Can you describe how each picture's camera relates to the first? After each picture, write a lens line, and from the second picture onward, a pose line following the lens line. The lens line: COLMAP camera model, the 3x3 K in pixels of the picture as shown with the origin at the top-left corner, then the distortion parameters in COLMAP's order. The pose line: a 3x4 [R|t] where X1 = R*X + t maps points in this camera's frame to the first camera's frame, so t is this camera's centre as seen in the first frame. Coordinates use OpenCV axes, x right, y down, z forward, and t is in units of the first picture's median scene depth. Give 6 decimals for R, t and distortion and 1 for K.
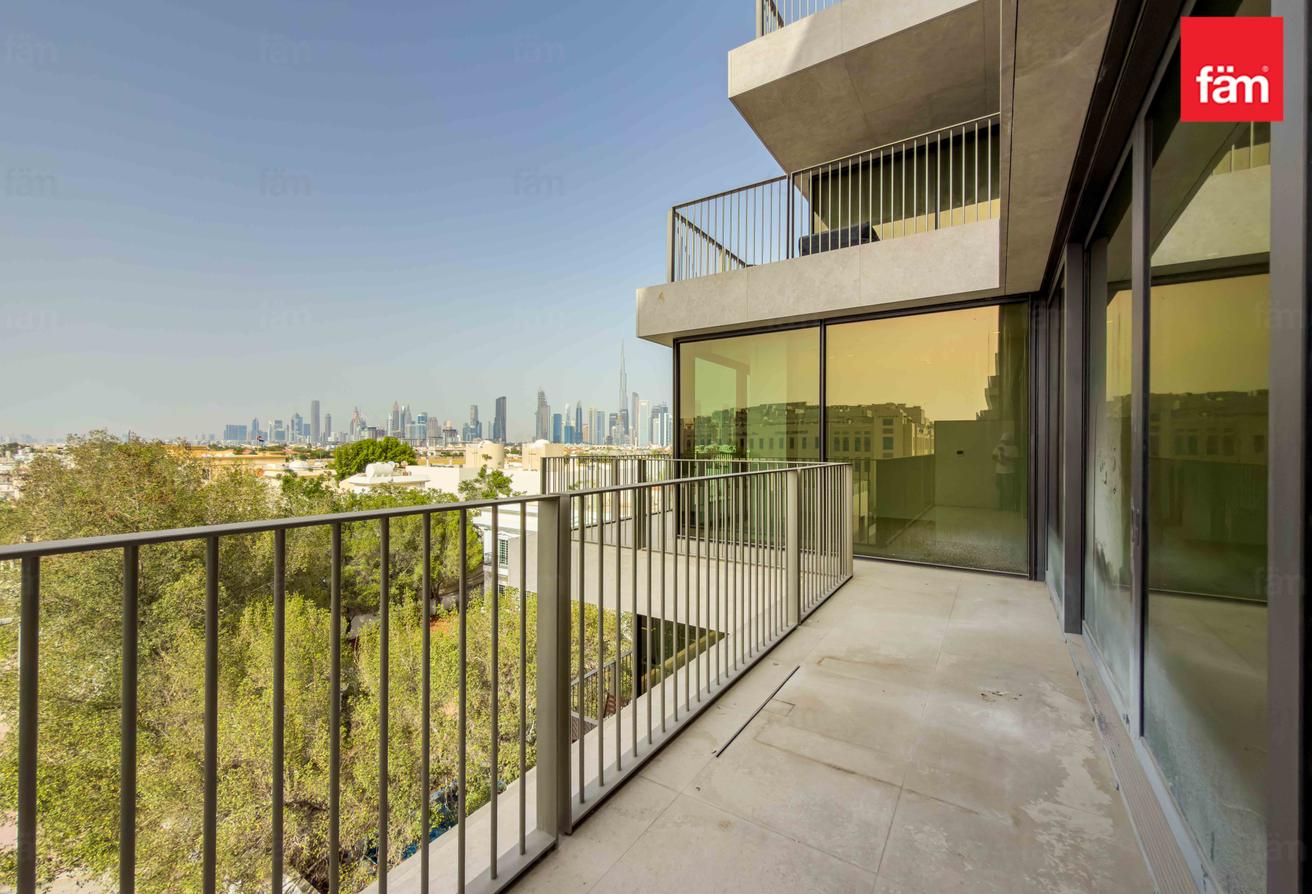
lens RADIAL K [[524.2, 0, 652.1], [0, 524.2, 447.8], [0, 0, 1]] dist [-0.000036, -0.000171]
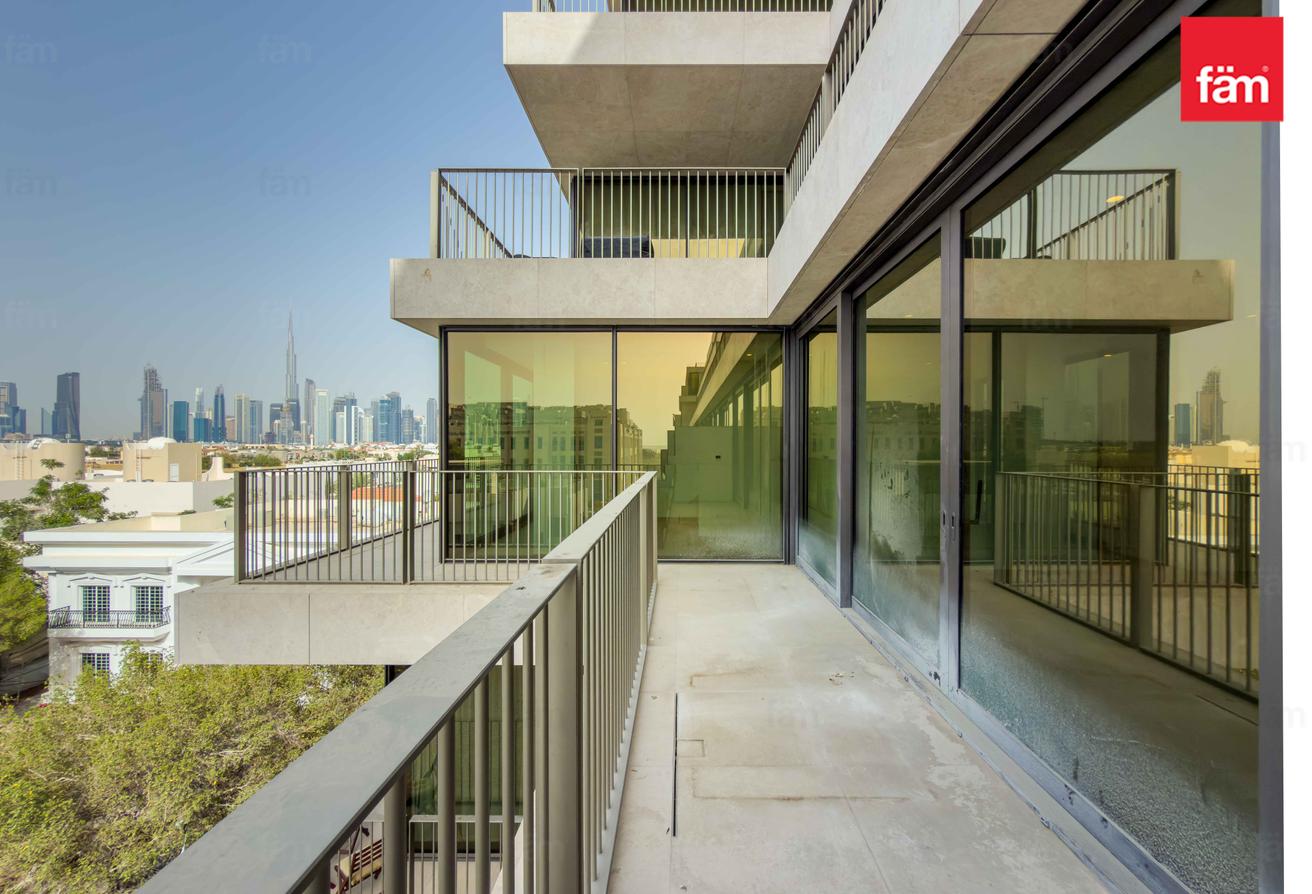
lens RADIAL K [[528.6, 0, 676.6], [0, 528.6, 447.0], [0, 0, 1]] dist [-0.000125, 0.000493]
pose [[0.839561, -0.003676, 0.543252, -0.103040], [0.003135, 0.999993, 0.001922, -0.014346], [-0.543256, 0.000090, 0.839567, 0.082554]]
